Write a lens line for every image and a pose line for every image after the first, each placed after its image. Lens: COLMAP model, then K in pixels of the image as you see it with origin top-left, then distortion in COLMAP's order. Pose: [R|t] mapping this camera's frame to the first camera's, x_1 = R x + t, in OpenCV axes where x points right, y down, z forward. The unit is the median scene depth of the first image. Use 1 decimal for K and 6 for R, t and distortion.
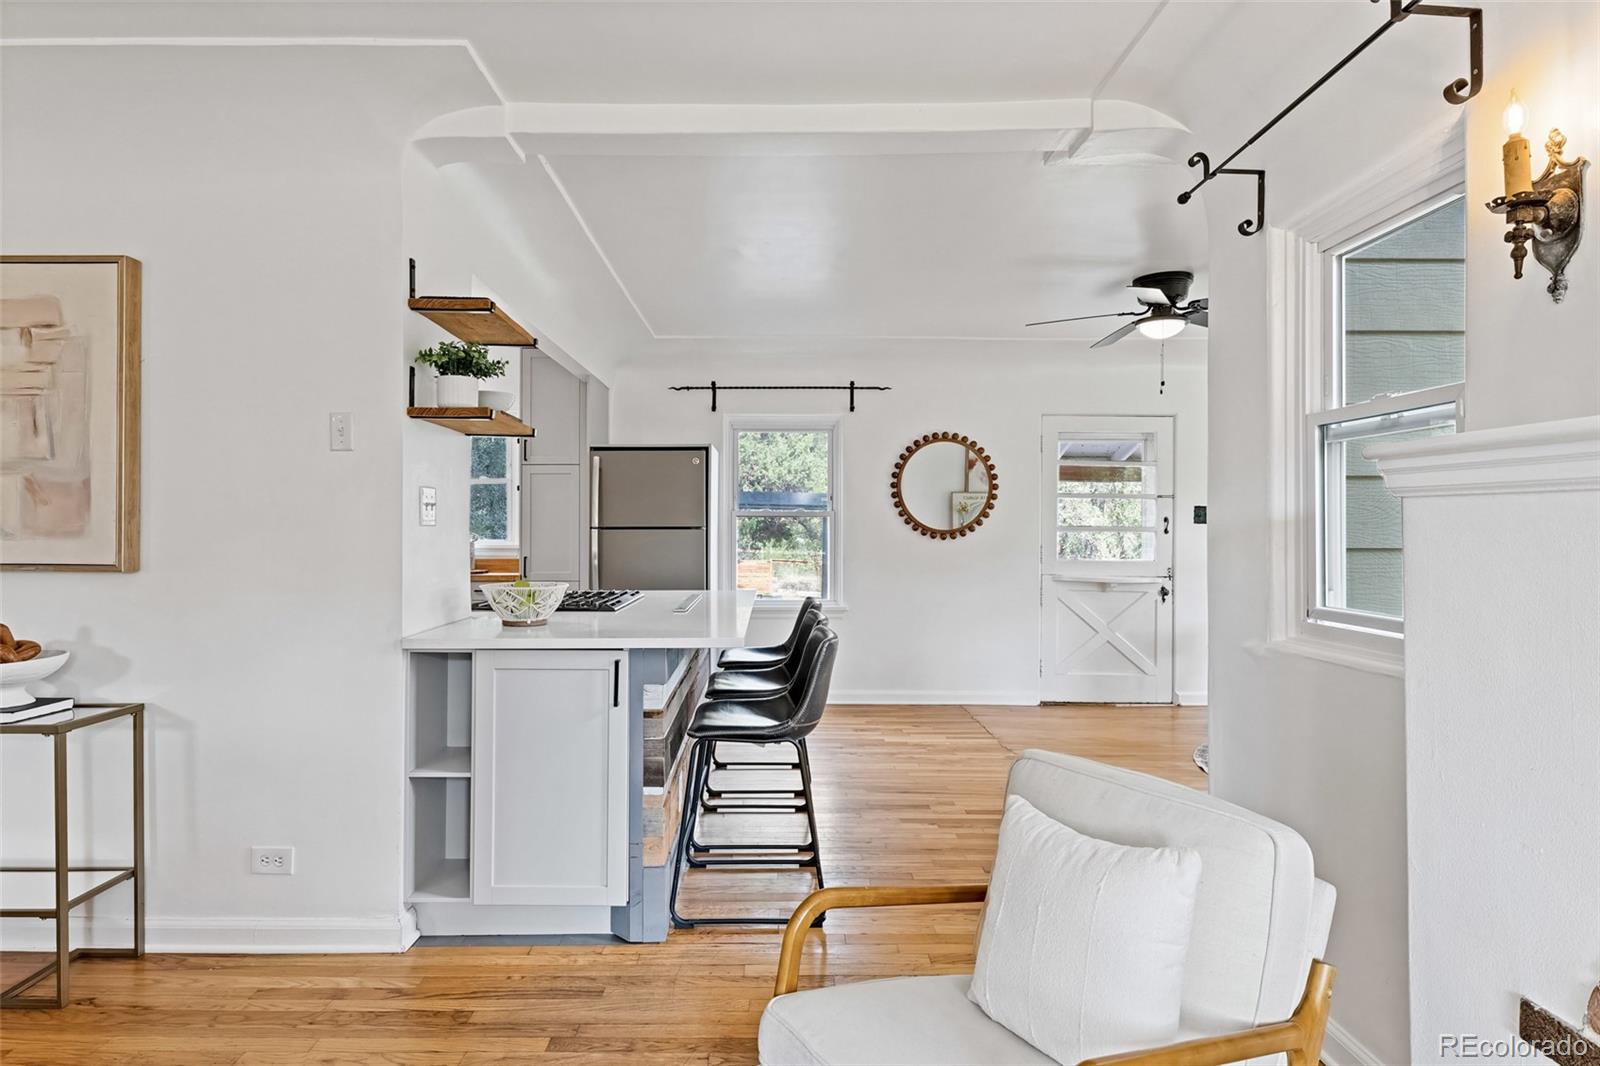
lens RADIAL K [[861.9, 0, 777.1], [0, 861.9, 524.7], [0, 0, 1]] dist [0.019607, -0.013885]
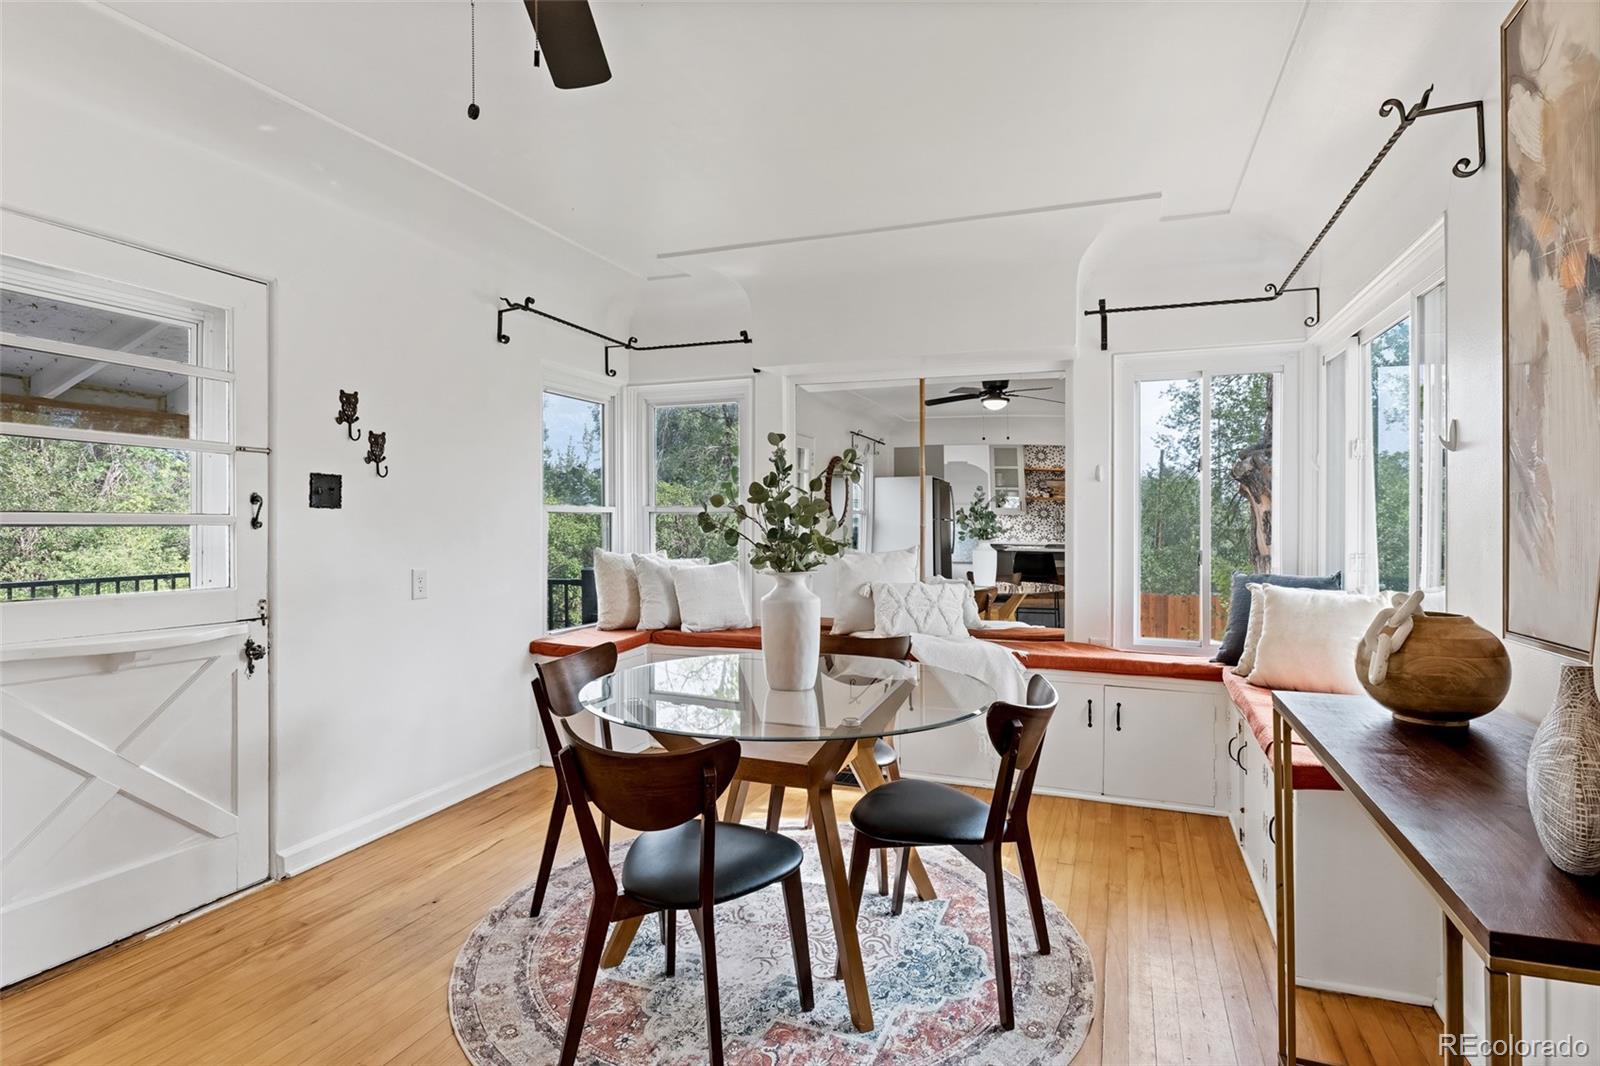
lens RADIAL K [[826.0, 0, 792.0], [0, 826.0, 527.4], [0, 0, 1]] dist [0.013988, -0.015182]
pose [[0.364789, -0.010805, 0.931028, 0.321145], [0.001529, 0.999938, 0.011006, 0.012591], [-0.931089, -0.002592, 0.364783, 1.332026]]
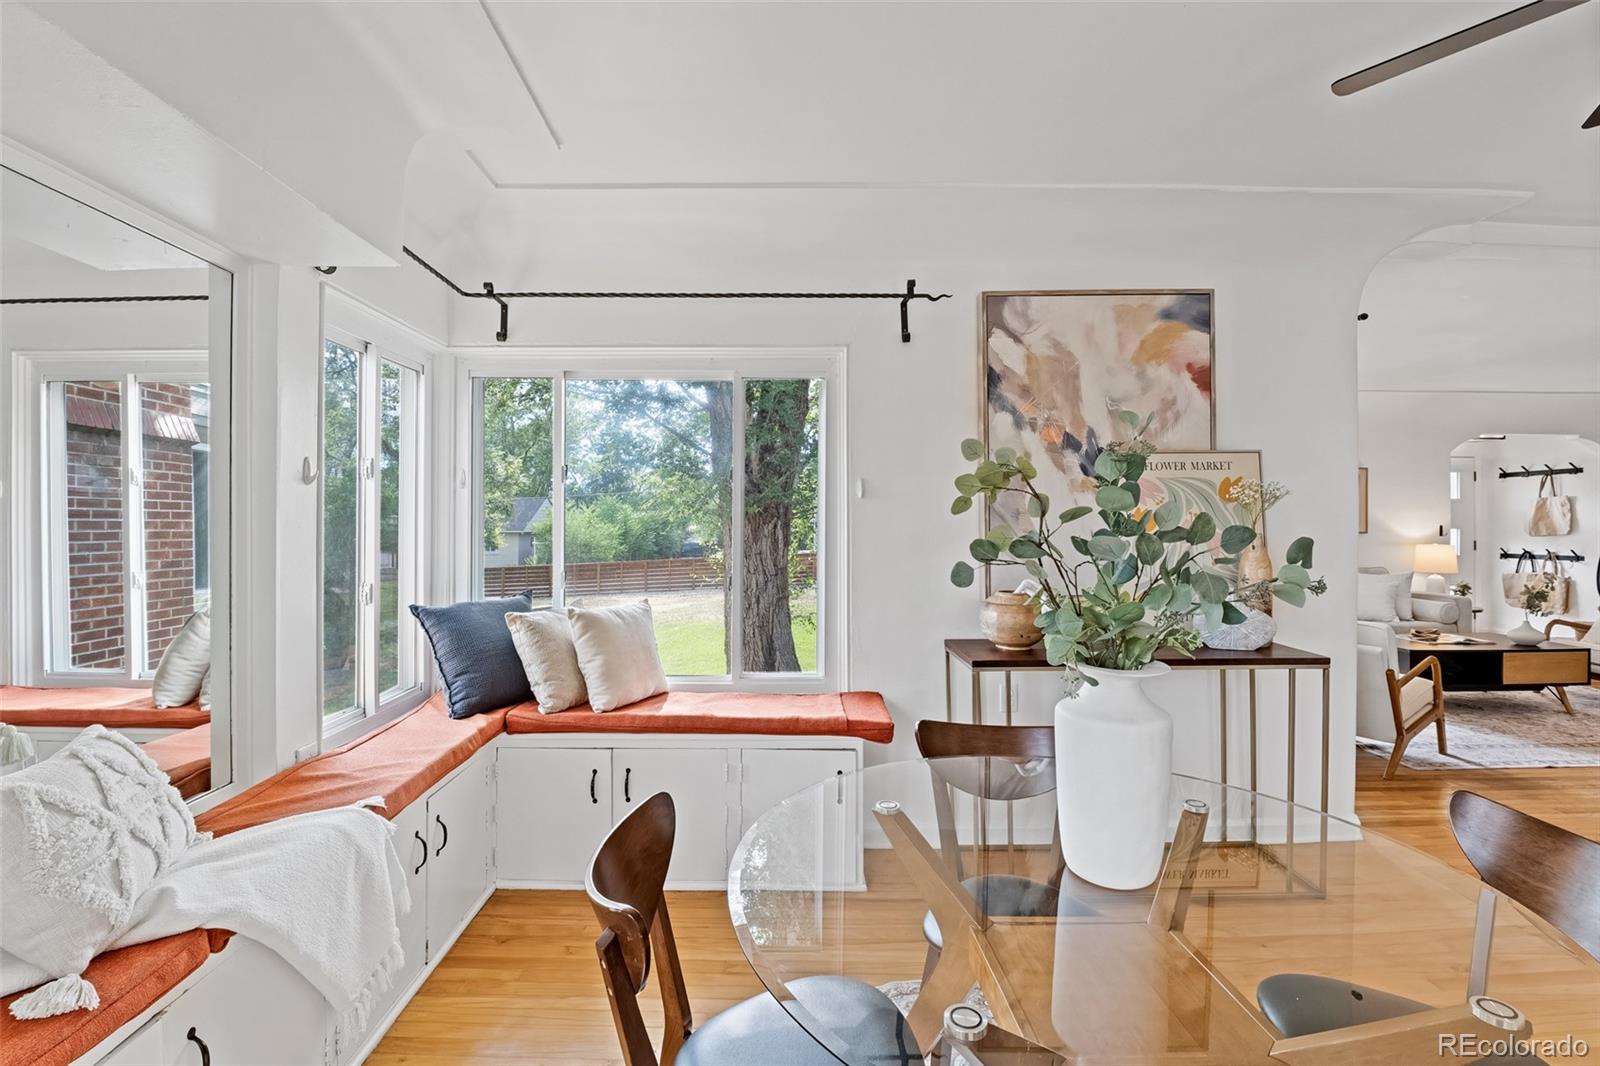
lens RADIAL K [[703.1, 0, 789.4], [0, 703.1, 524.8], [0, 0, 1]] dist [-0.002214, -0.008759]
pose [[-0.999995, -0.002224, -0.002213, 1.411915], [-0.002235, 0.999985, 0.005017, -0.015016], [0.002202, 0.005022, -0.999985, 2.127335]]
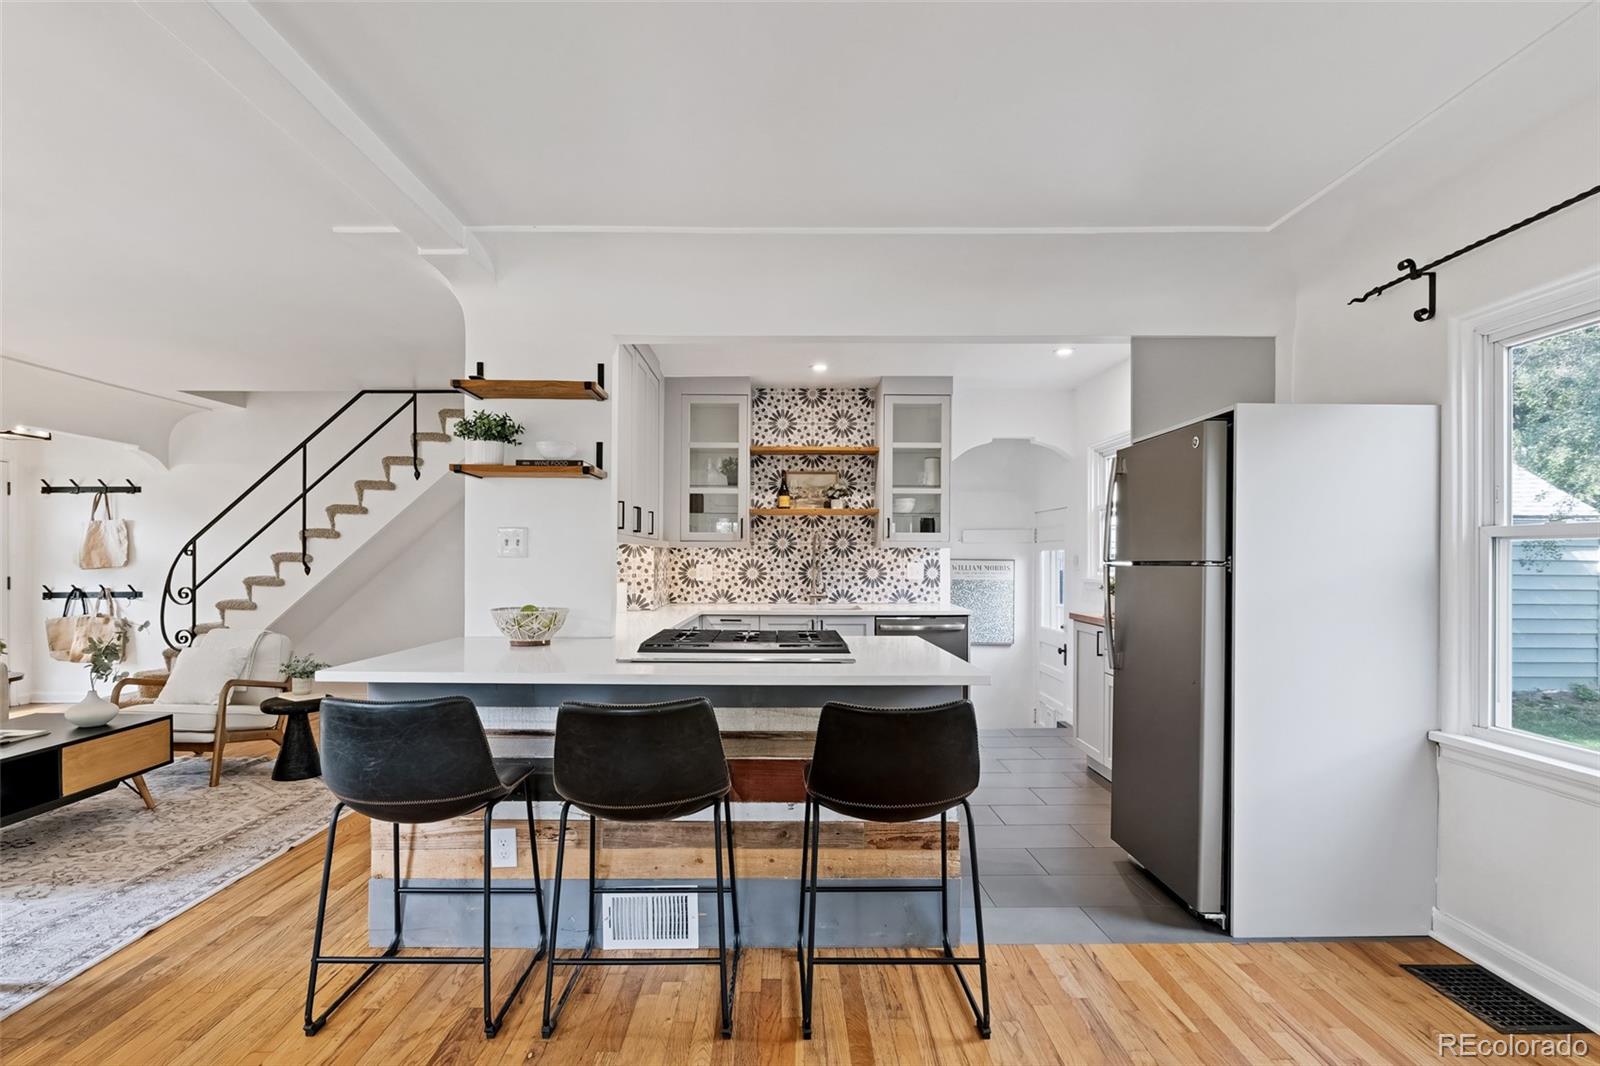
lens RADIAL K [[779.2, 0, 778.1], [0, 779.2, 556.4], [0, 0, 1]] dist [-0.003617, -0.007905]
pose [[-0.001280, -0.004630, -0.999988, 0.839164], [-0.002194, 0.999987, -0.004627, 0.005781], [0.999997, 0.002188, -0.001290, 1.524352]]
